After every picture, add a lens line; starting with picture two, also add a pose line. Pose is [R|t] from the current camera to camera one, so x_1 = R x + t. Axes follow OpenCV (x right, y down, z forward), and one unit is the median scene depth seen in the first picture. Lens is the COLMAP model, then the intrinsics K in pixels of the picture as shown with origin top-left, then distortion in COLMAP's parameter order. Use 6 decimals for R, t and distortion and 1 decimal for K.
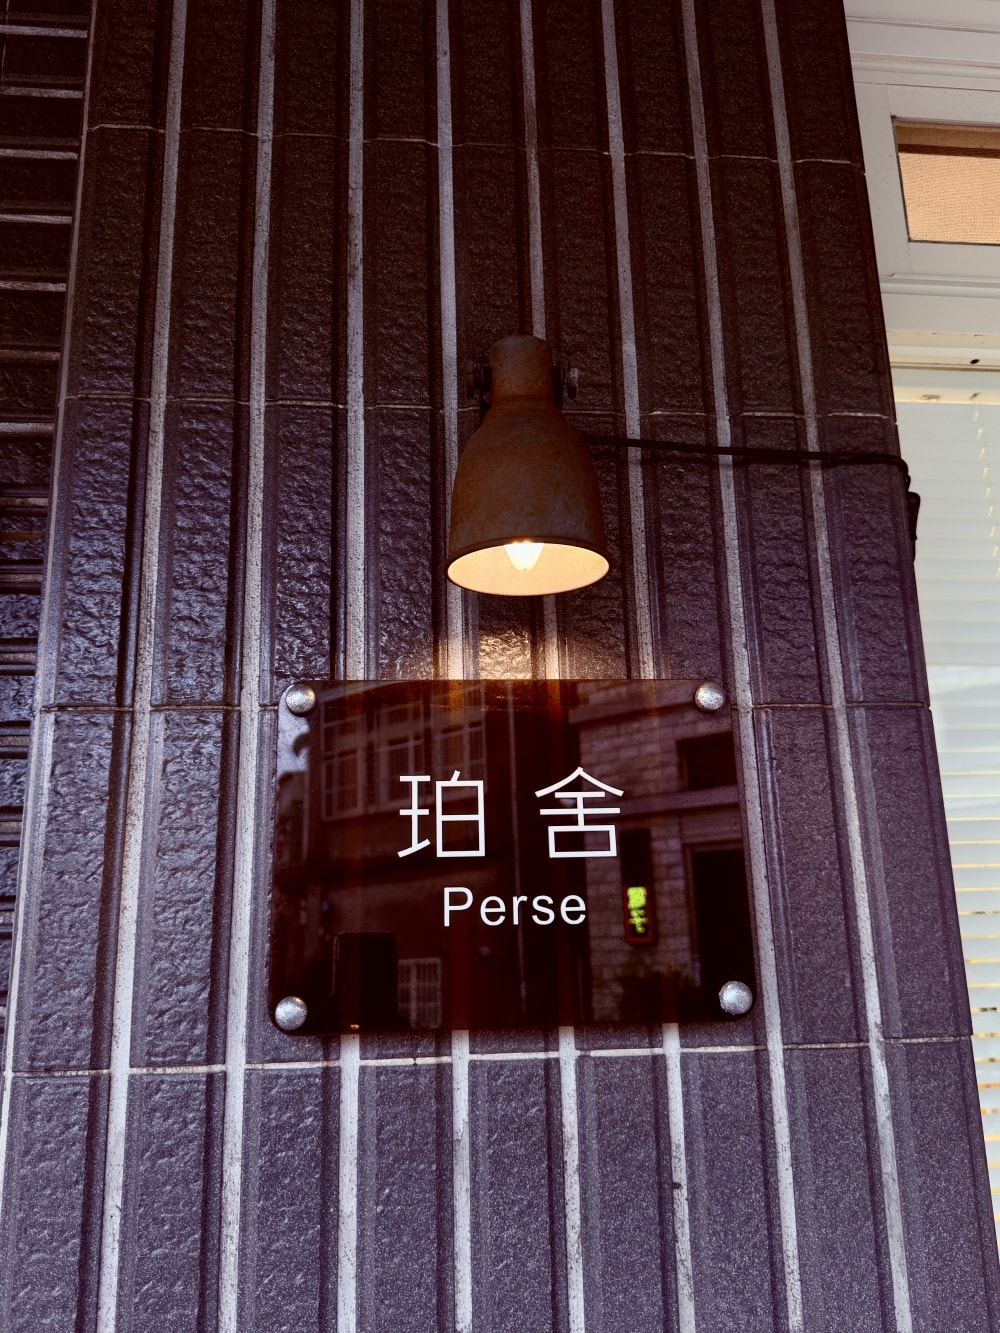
lens RADIAL K [[1090.9, 0, 498.4], [0, 1090.9, 666.1], [0, 0, 1]] dist [0.007119, 0.000575]
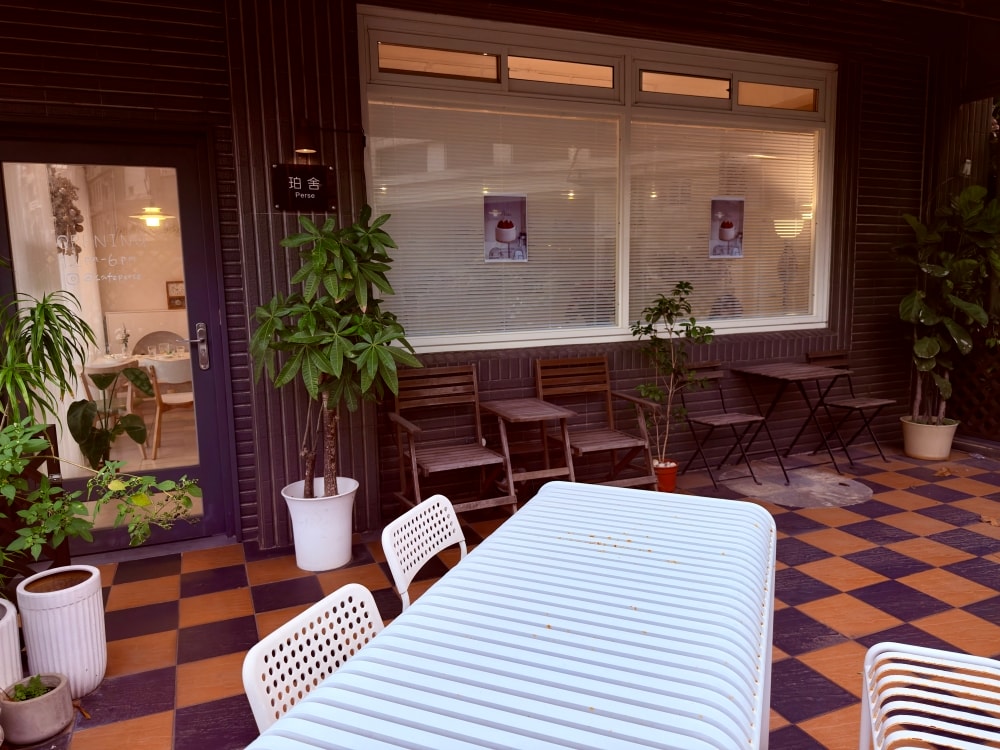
lens RADIAL K [[708.1, 0, 496.4], [0, 708.1, 367.9], [0, 0, 1]] dist [0.046269, -0.000076]
pose [[0.952231, -0.034772, 0.303391, -0.253933], [-0.083314, 0.926226, 0.367647, -0.587570], [-0.293793, -0.375361, 0.879085, -4.086934]]
